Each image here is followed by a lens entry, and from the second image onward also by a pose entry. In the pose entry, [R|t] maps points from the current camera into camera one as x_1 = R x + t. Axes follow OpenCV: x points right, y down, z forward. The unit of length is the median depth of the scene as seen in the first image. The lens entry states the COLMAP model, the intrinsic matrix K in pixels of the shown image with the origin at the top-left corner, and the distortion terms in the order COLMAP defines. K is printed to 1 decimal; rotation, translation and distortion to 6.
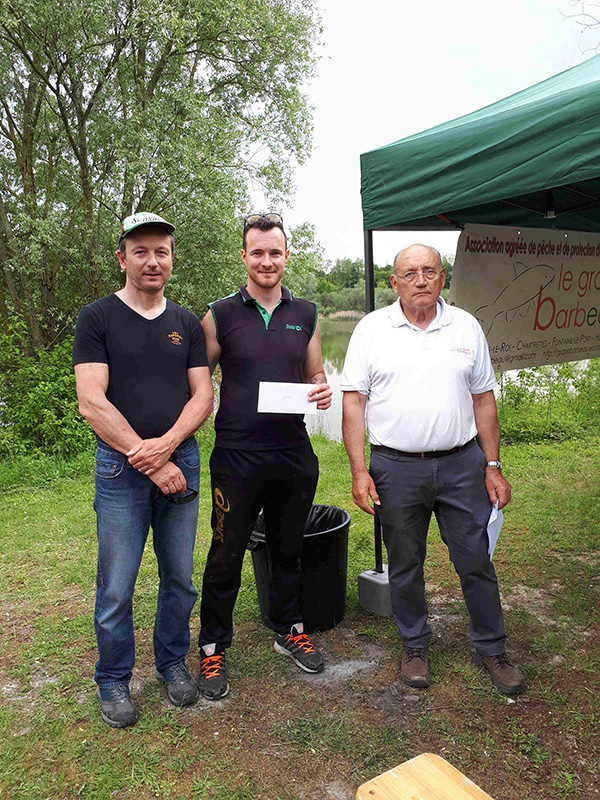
lens RADIAL K [[665.7, 0, 283.3], [0, 665.7, 413.7], [0, 0, 1]] dist [0.008339, 0.002192]
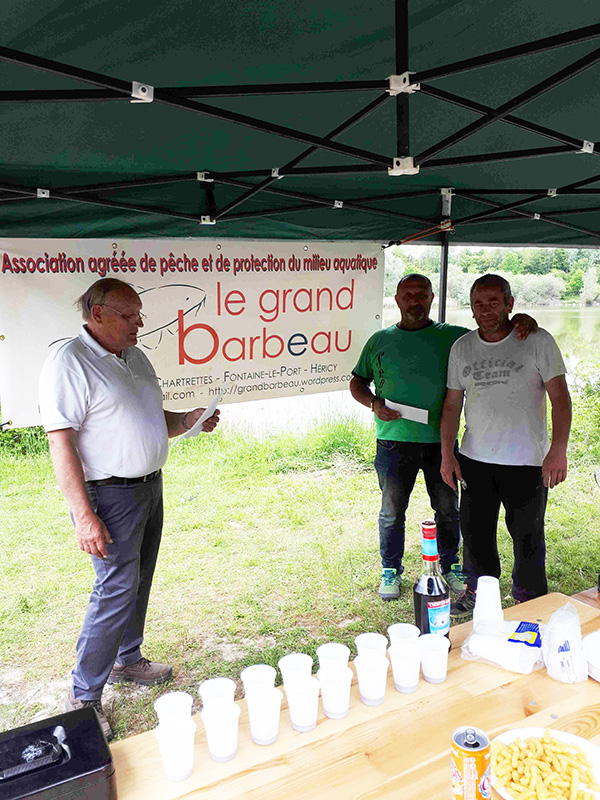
lens RADIAL K [[498.9, 0, 300.0], [0, 498.9, 400.0], [0, 0, 1]] dist [0.000246, 0.000634]
pose [[0.971671, 0.017731, -0.235673, 0.334873], [-0.017053, 0.999843, 0.004915, -0.044165], [0.235723, -0.000757, 0.971820, 0.221948]]
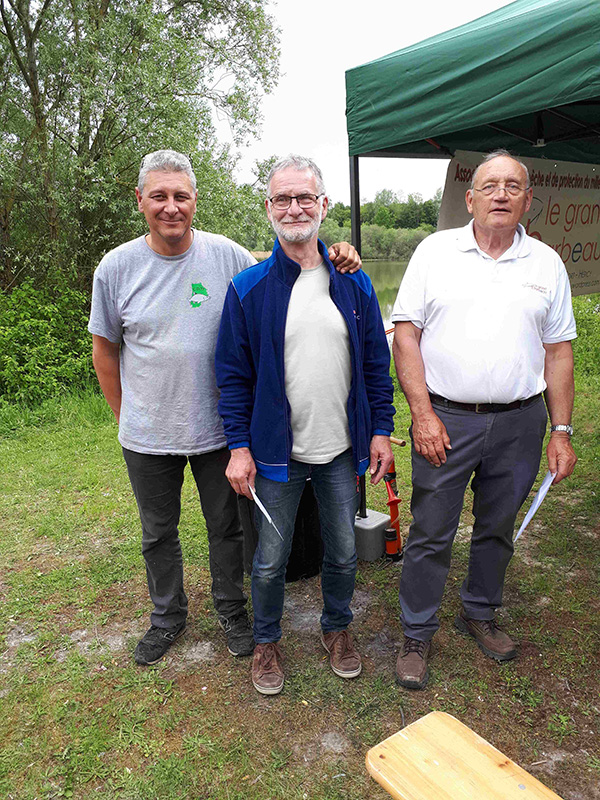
lens RADIAL K [[658.2, 0, 282.9], [0, 658.2, 416.6], [0, 0, 1]] dist [0.000524, 0.010050]
pose [[0.998440, -0.017406, 0.053059, -0.010546], [0.012538, 0.995797, 0.090721, 0.000024], [-0.054415, -0.089914, 0.994462, 0.026635]]
